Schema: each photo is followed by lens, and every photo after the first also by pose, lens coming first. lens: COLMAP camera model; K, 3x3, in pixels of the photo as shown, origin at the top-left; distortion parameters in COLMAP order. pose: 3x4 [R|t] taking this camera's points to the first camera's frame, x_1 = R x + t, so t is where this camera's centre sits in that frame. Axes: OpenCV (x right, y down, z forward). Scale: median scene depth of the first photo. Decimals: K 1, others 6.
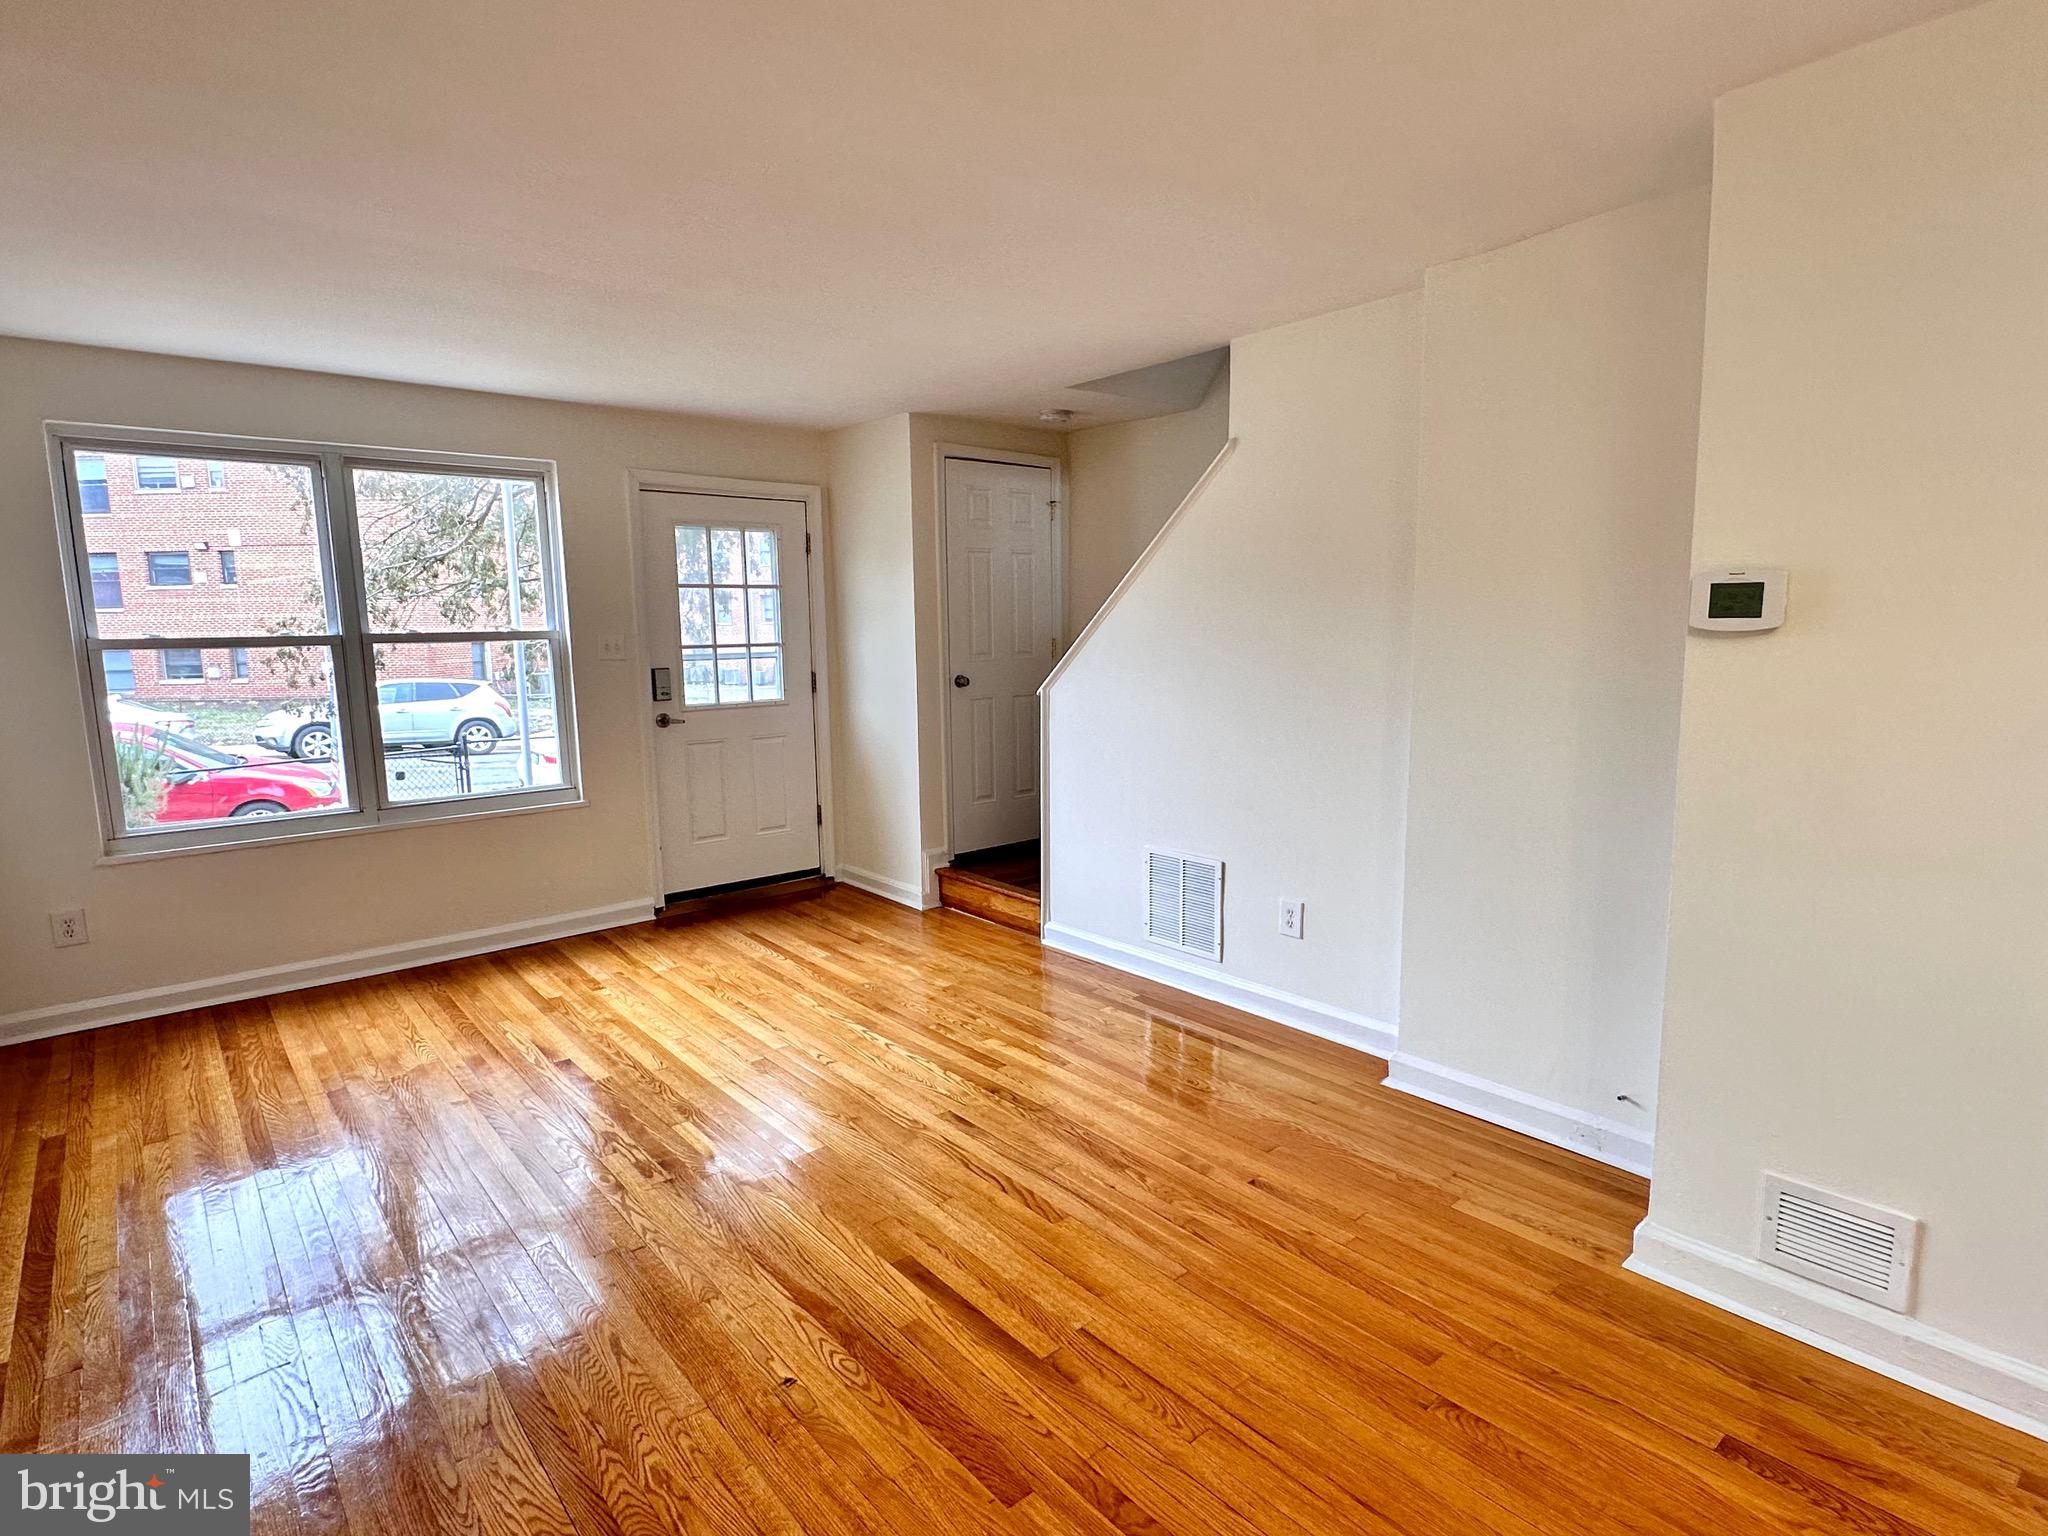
lens RADIAL K [[1063.9, 0, 1023.4], [0, 1063.9, 779.2], [0, 0, 1]] dist [-0.003244, -0.000359]
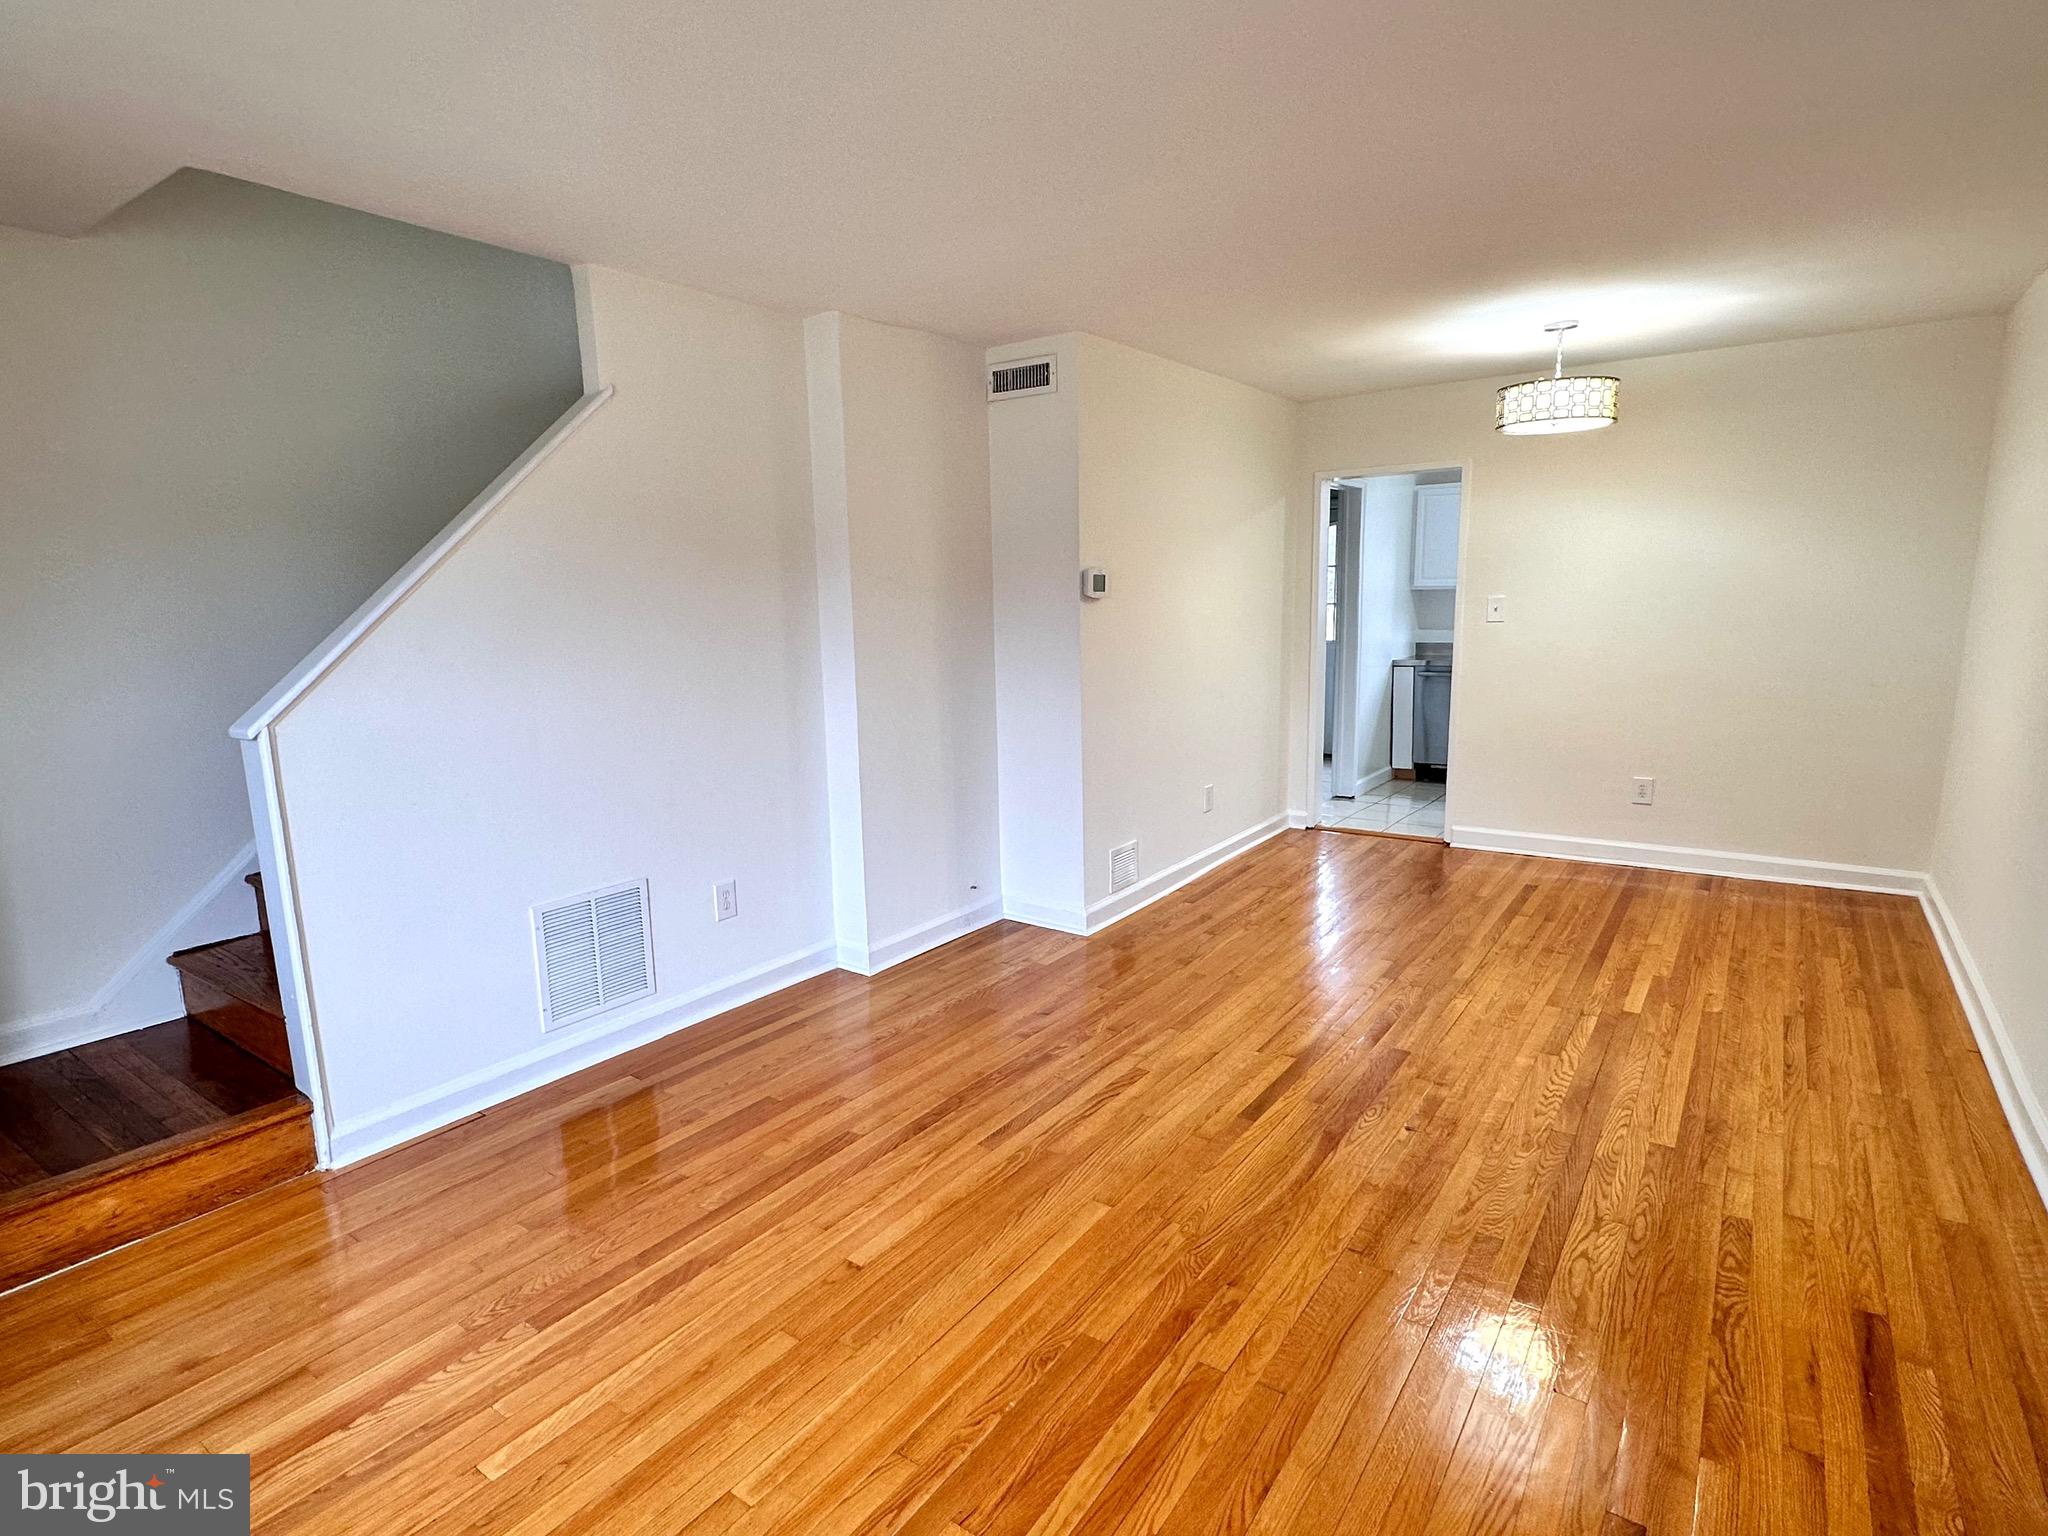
lens RADIAL K [[1063.9, 0, 1022.9], [0, 1063.9, 773.1], [0, 0, 1]] dist [-0.003244, -0.000359]
pose [[-0.247183, -0.144798, 0.958089, -0.643562], [0.163205, 0.968424, 0.188466, -0.107584], [-0.955126, 0.202950, -0.215746, 0.798965]]
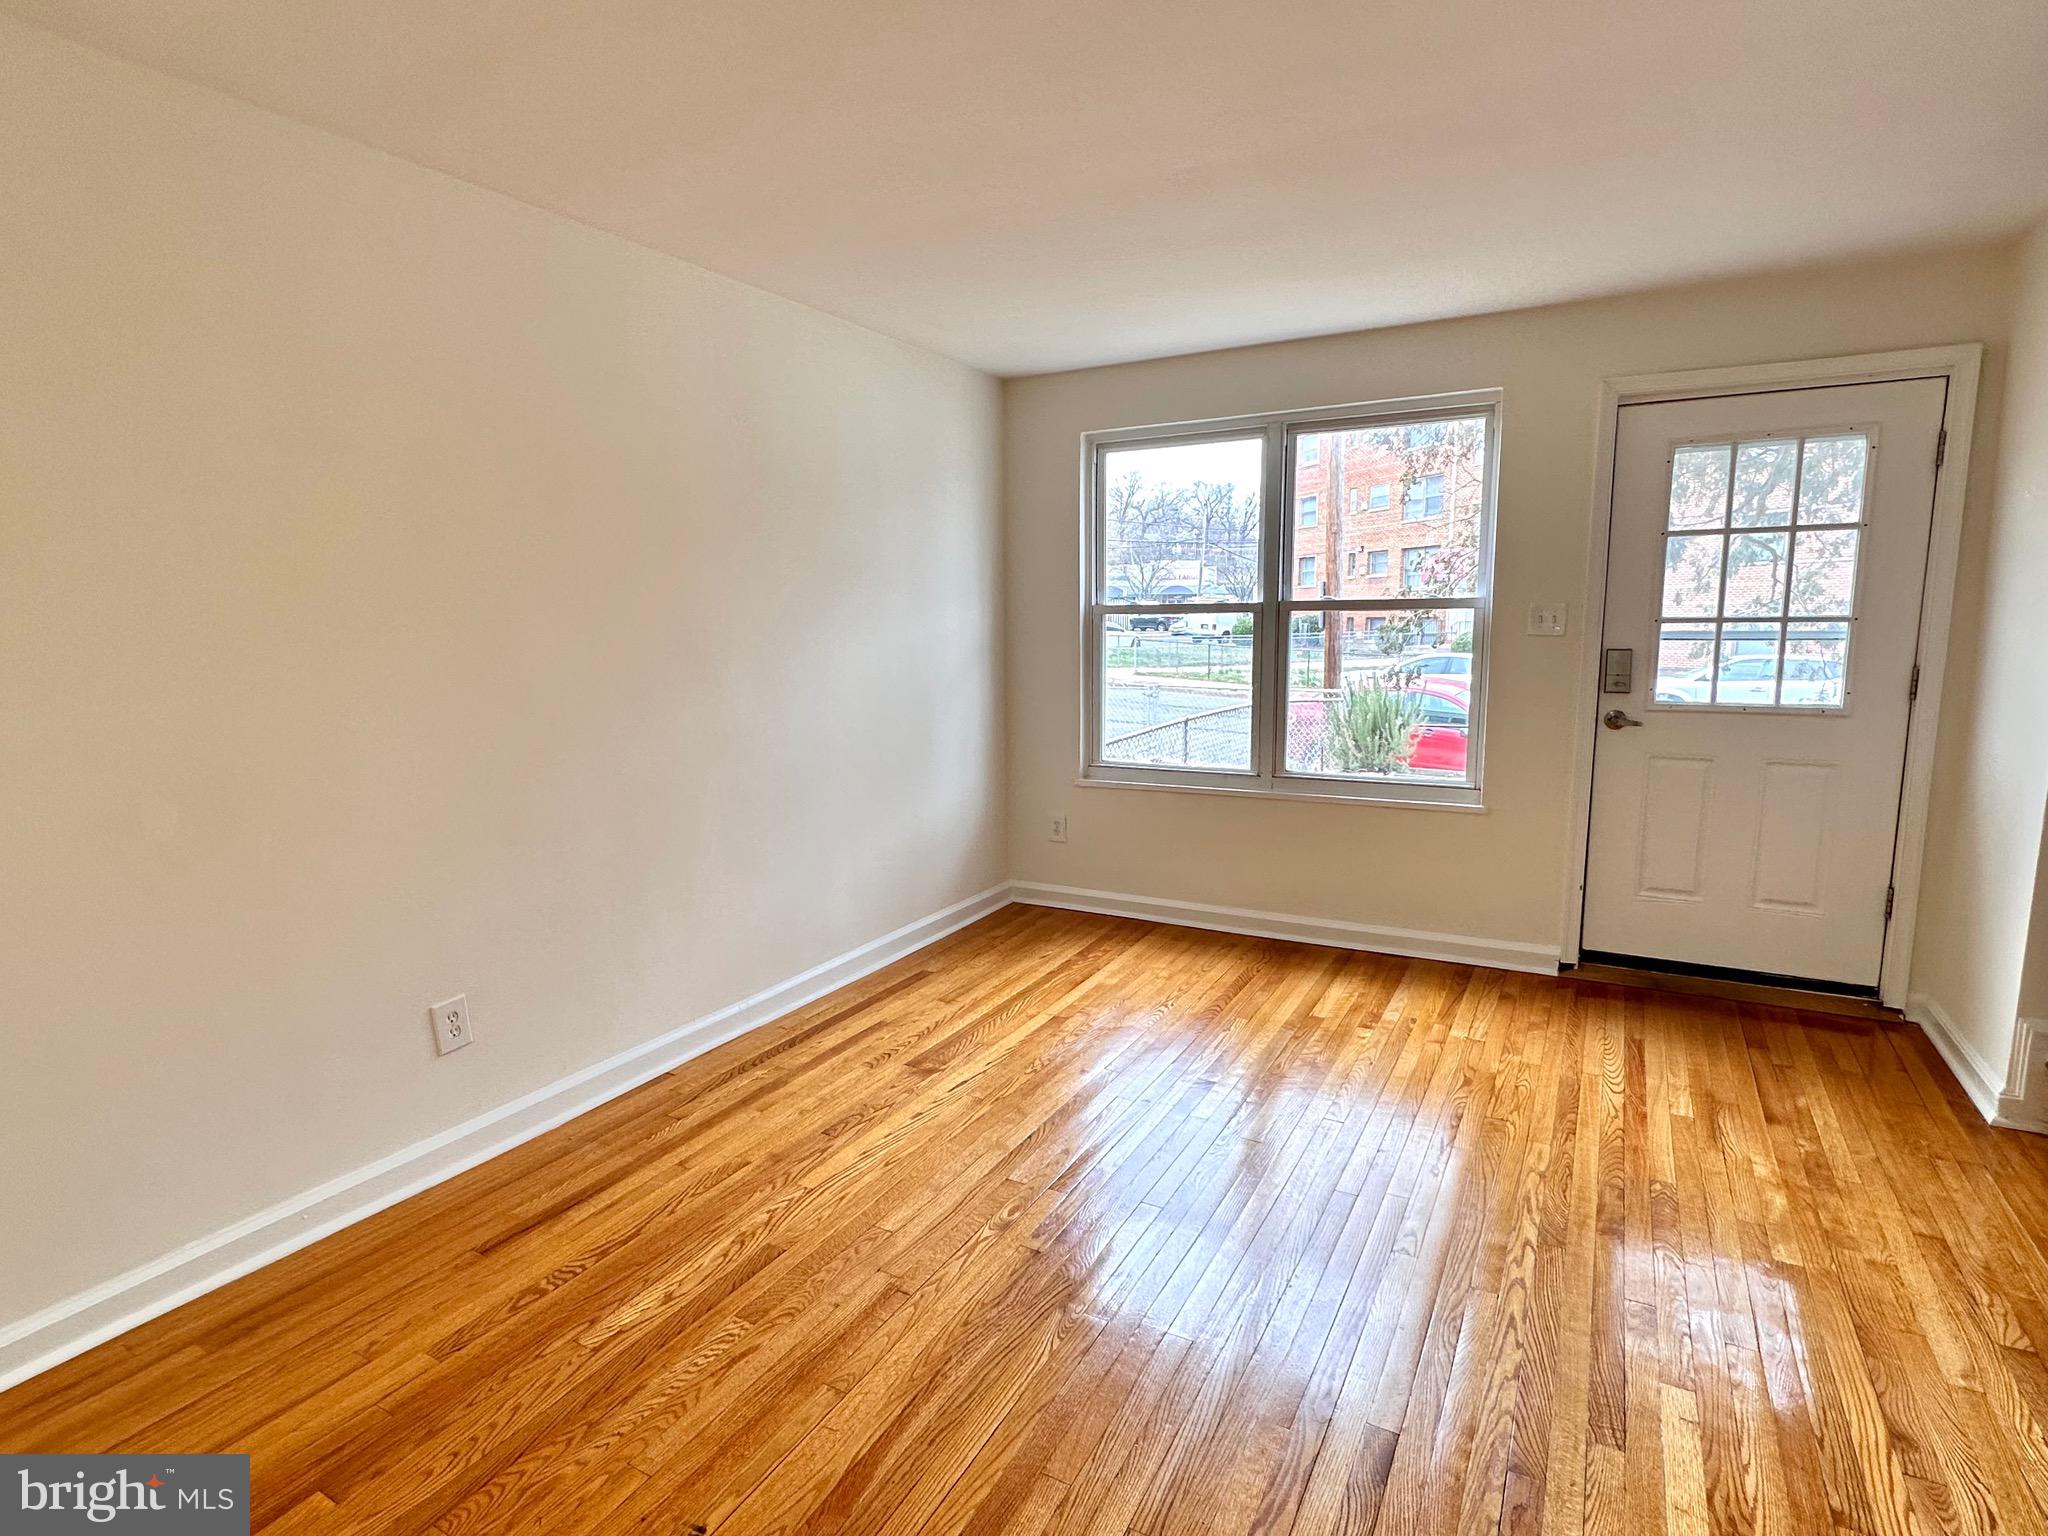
lens RADIAL K [[1063.9, 0, 1019.9], [0, 1063.9, 773.9], [0, 0, 1]] dist [-0.003244, -0.000359]
pose [[0.344991, 0.149397, -0.926640, 0.246000], [-0.129381, 0.985396, 0.110701, -0.054973], [0.929646, 0.081699, 0.359282, 0.421562]]
